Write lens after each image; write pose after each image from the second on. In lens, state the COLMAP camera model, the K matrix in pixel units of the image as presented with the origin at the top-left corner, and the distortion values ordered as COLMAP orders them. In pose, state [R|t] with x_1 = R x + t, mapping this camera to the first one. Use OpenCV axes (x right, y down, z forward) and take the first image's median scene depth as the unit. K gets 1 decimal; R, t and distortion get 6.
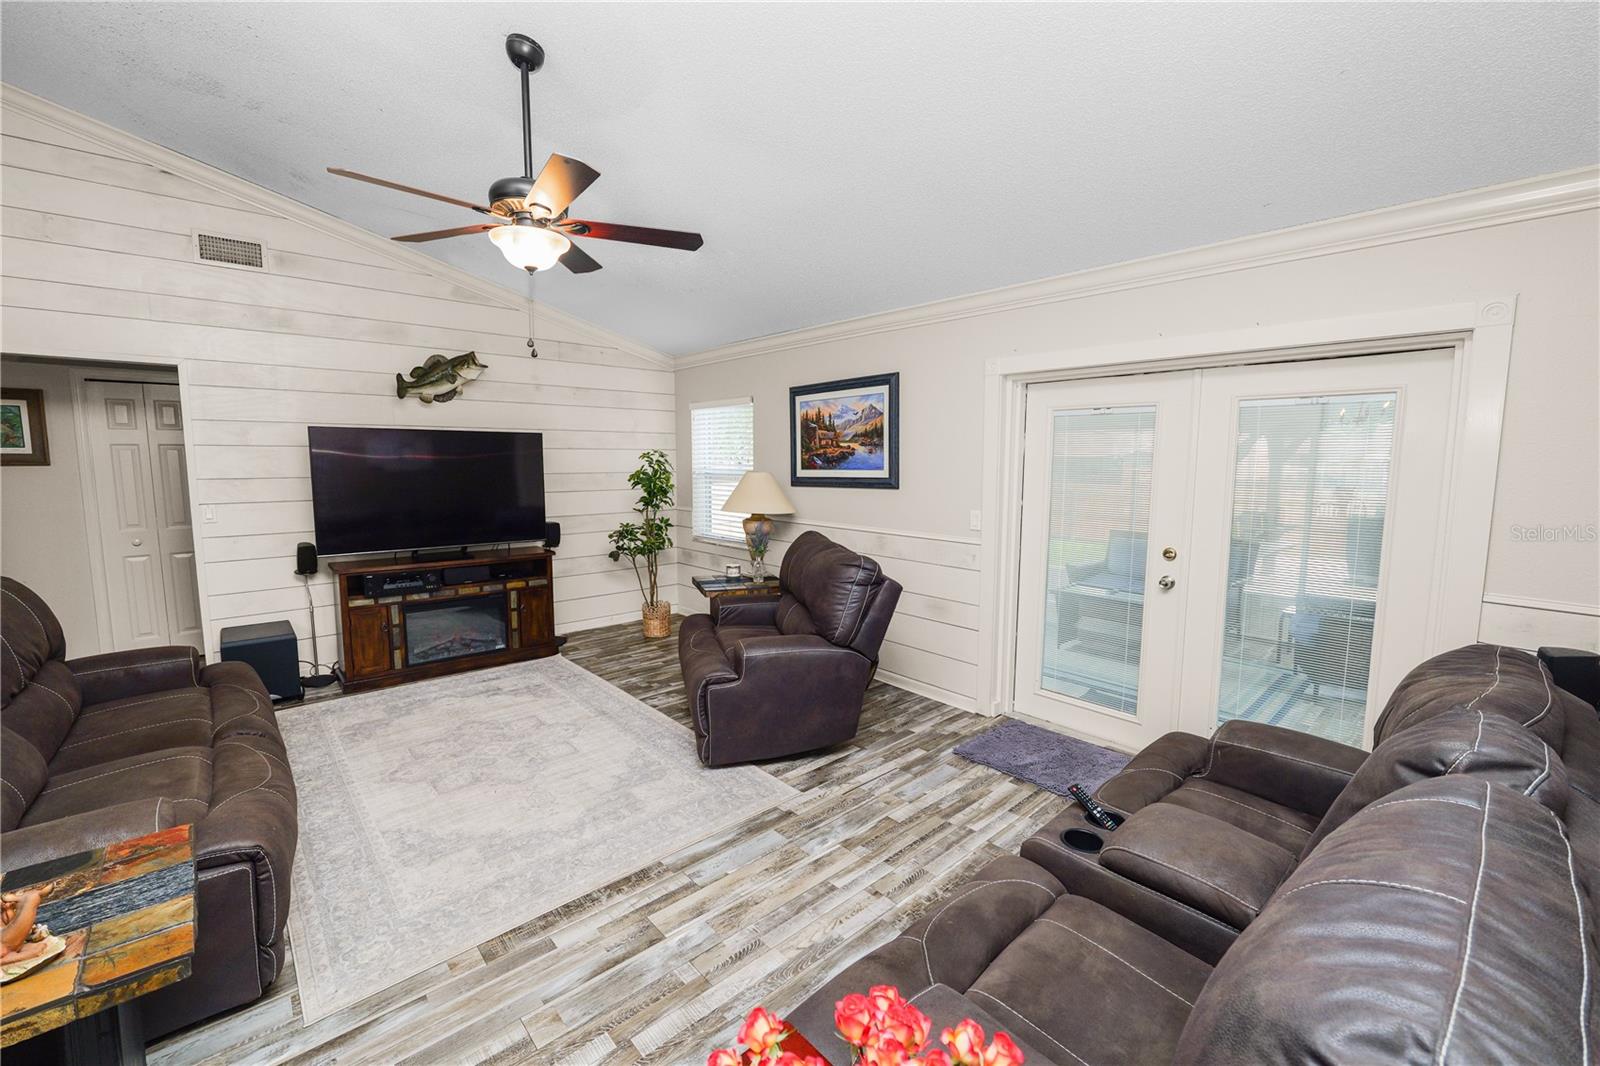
lens RADIAL K [[651.5, 0, 800.3], [0, 651.5, 526.1], [0, 0, 1]] dist [-0.013914, 0.001216]
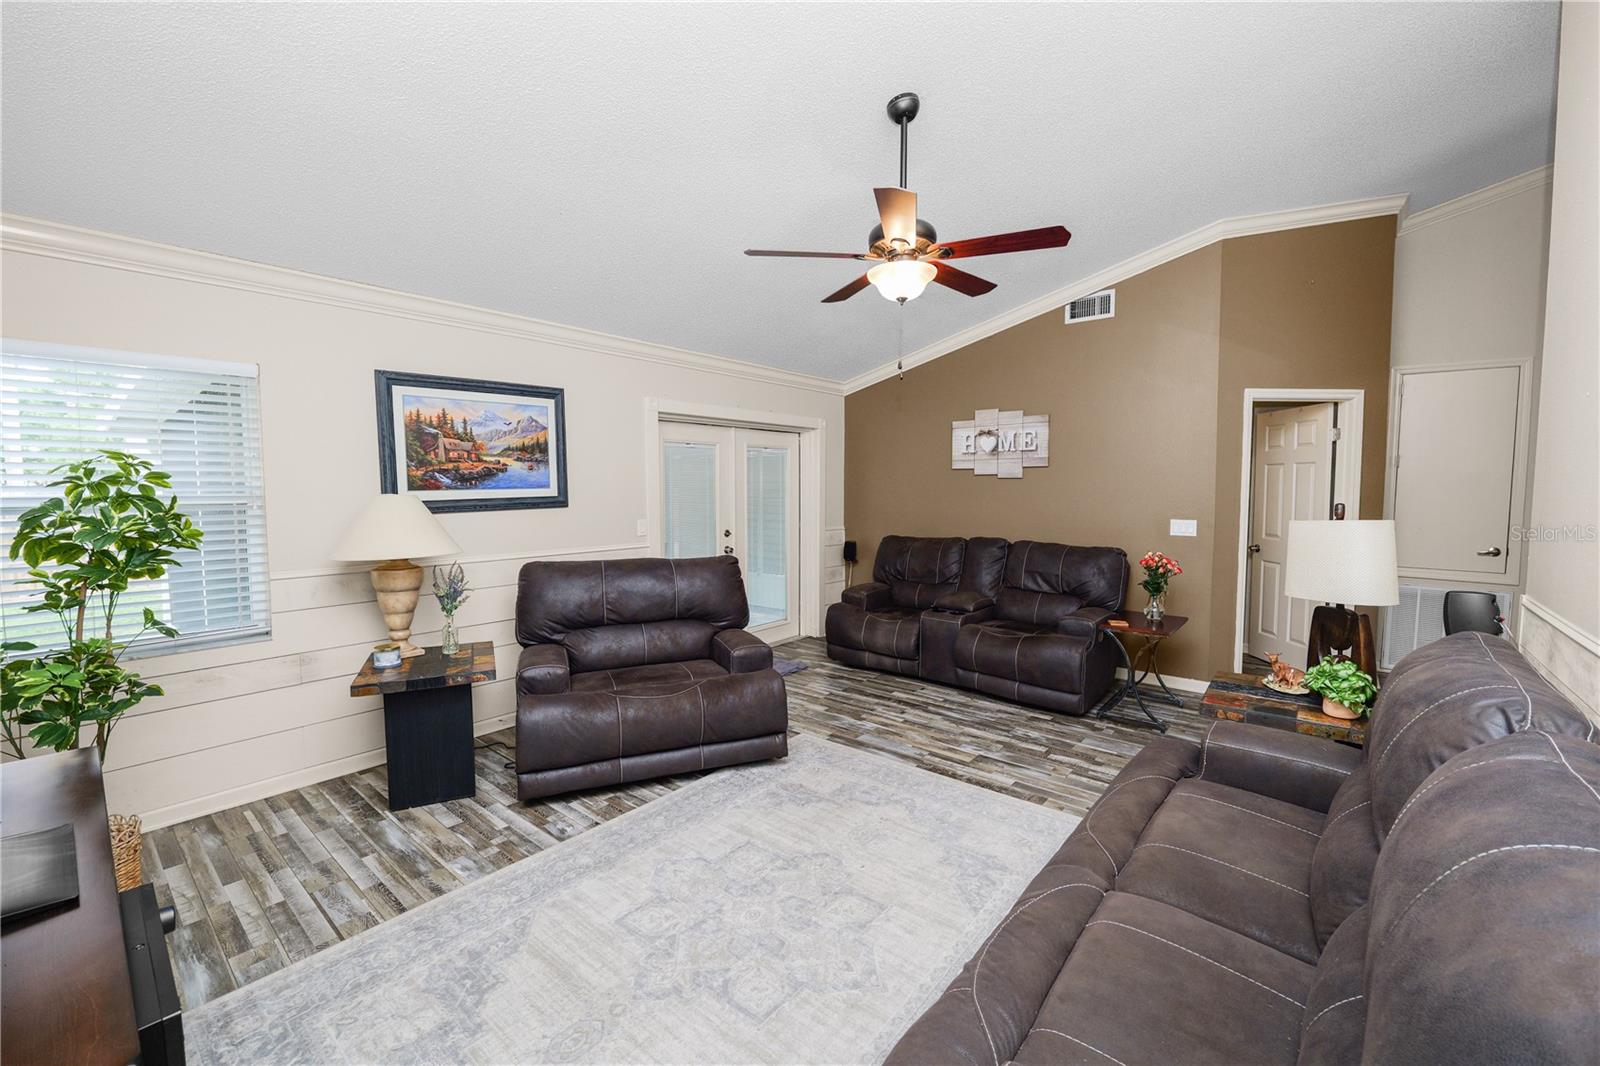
lens RADIAL K [[651.5, 0, 798.4], [0, 651.5, 526.4], [0, 0, 1]] dist [-0.013914, 0.001216]
pose [[-0.136313, -0.068591, 0.988288, -0.873008], [0.102708, 0.991246, 0.082962, -0.074016], [-0.985327, 0.112814, -0.128075, 0.788565]]
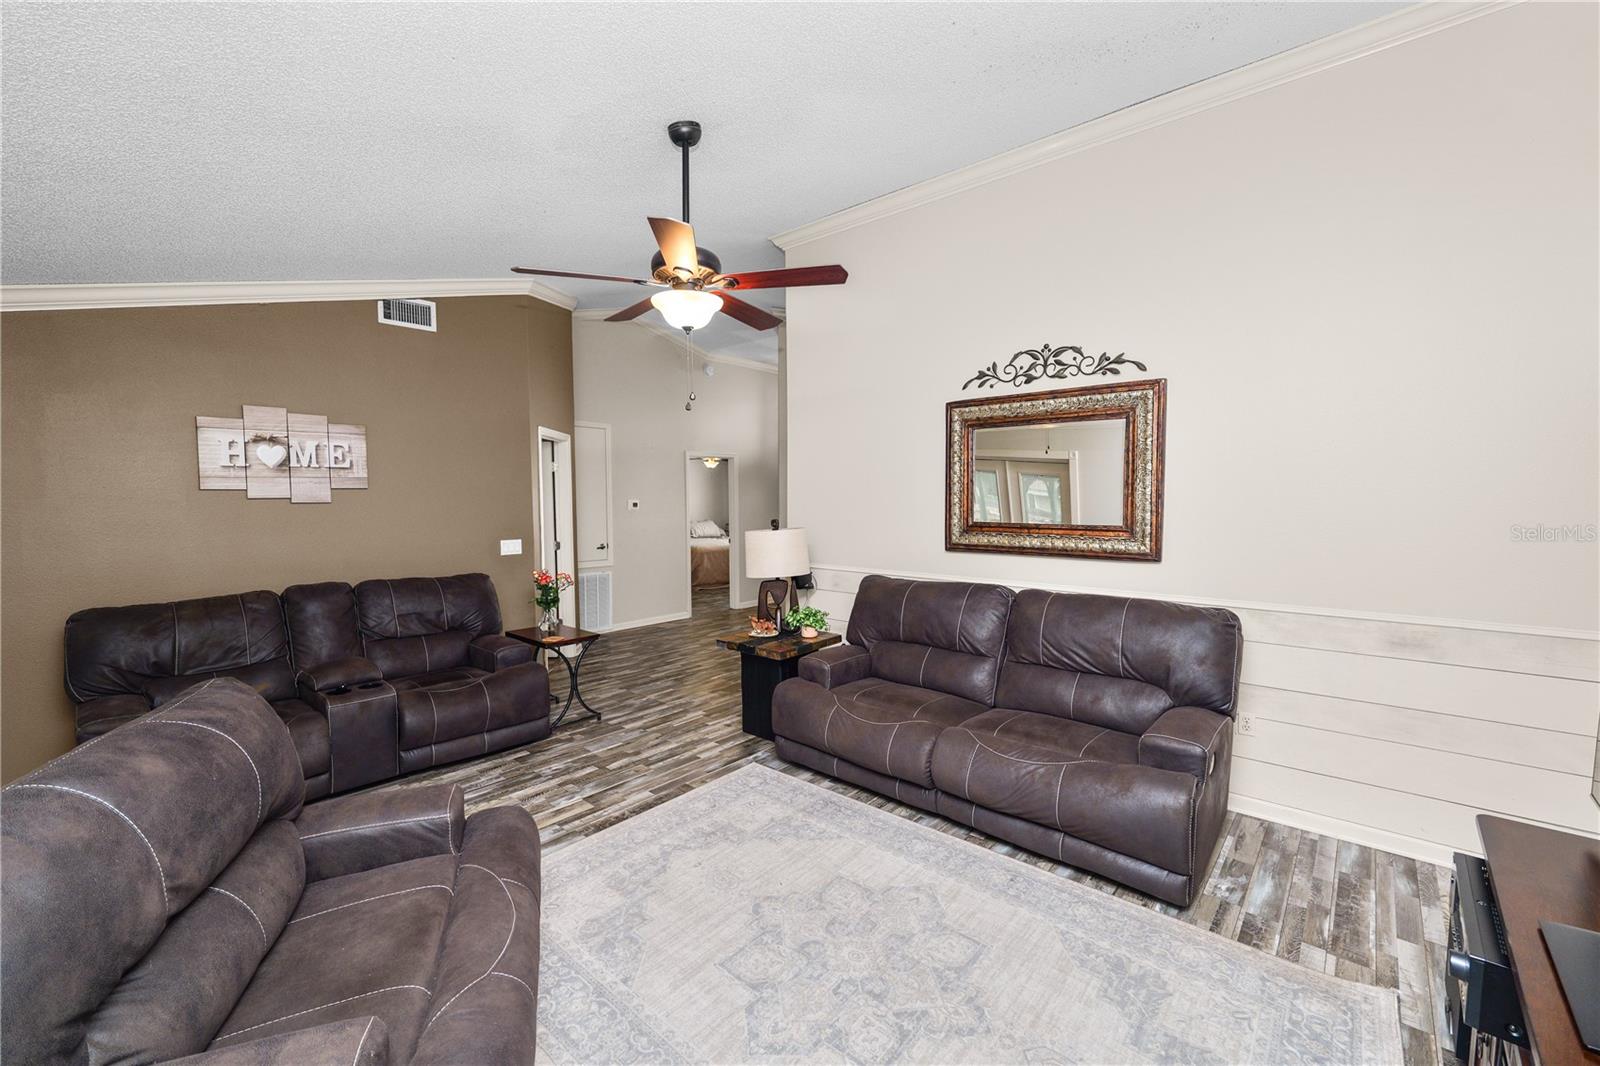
lens RADIAL K [[651.5, 0, 802.6], [0, 651.5, 531.4], [0, 0, 1]] dist [-0.013914, 0.001216]
pose [[-0.992985, 0.005432, -0.118116, -0.275745], [-0.013595, 0.987075, 0.159679, -0.140841], [0.117457, 0.160165, -0.980077, 1.237888]]
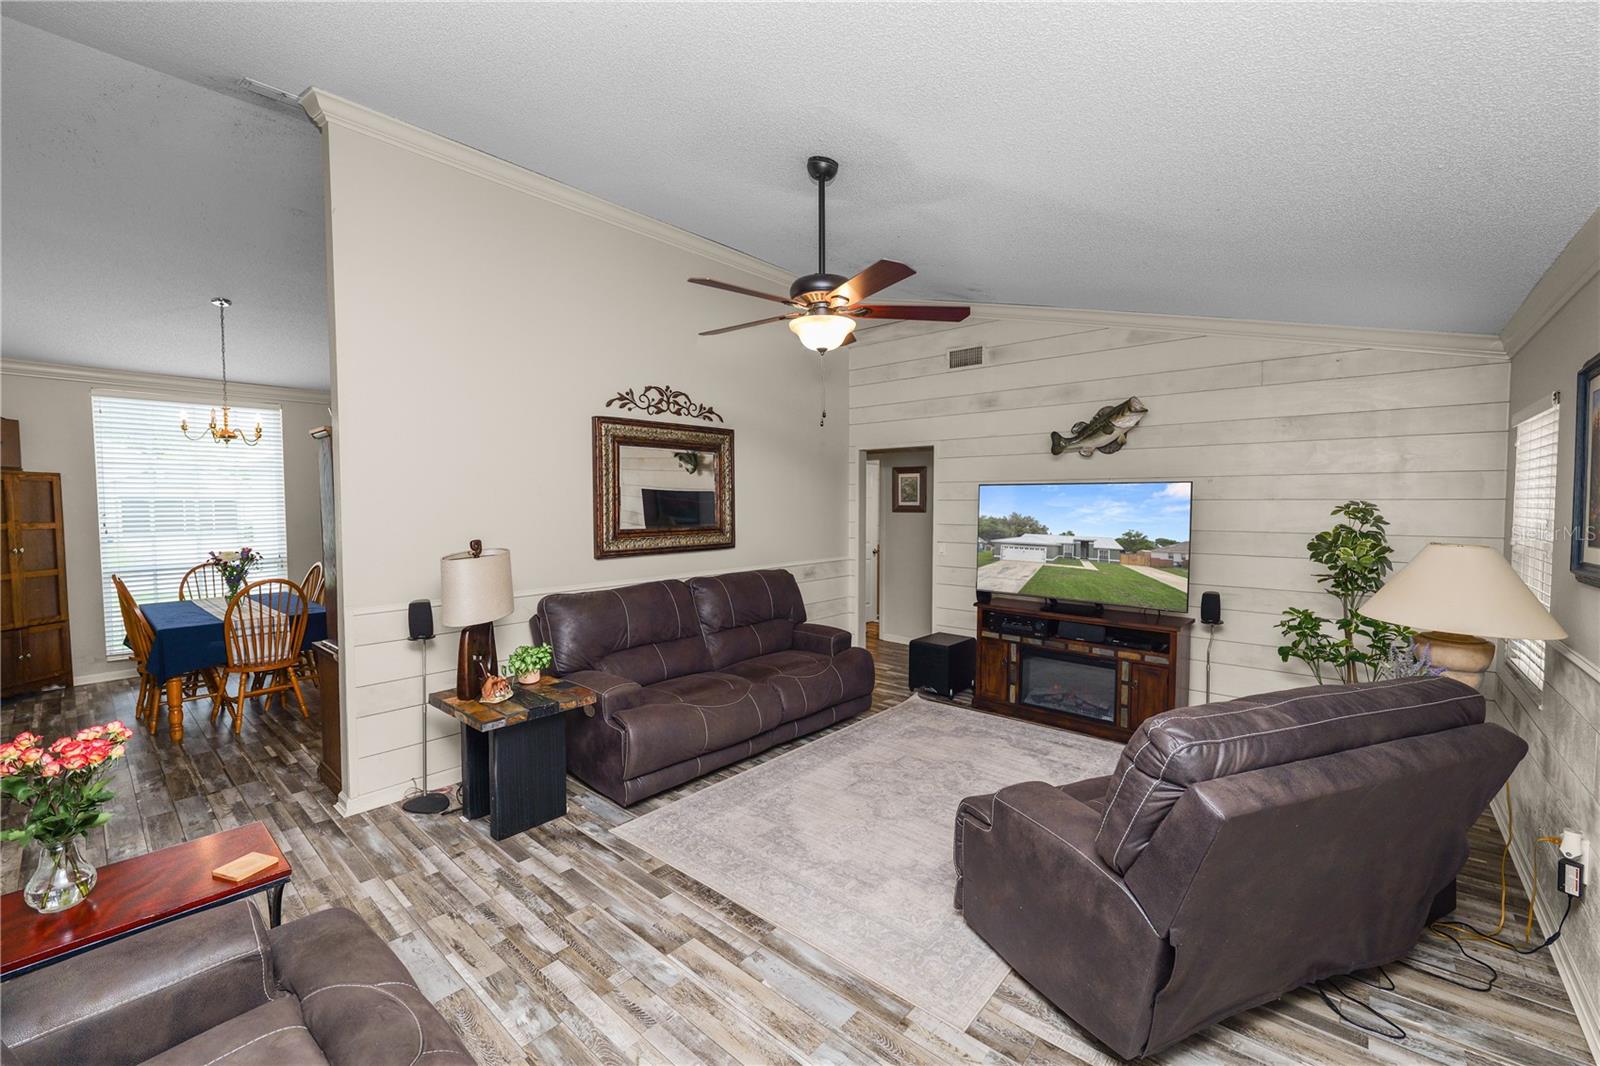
lens RADIAL K [[651.5, 0, 797.2], [0, 651.5, 527.6], [0, 0, 1]] dist [-0.013914, 0.001216]
pose [[0.113784, 0.036531, -0.992834, 0.426679], [-0.102740, 0.994399, 0.024814, -0.064707], [0.988179, 0.099180, 0.116899, 0.495826]]
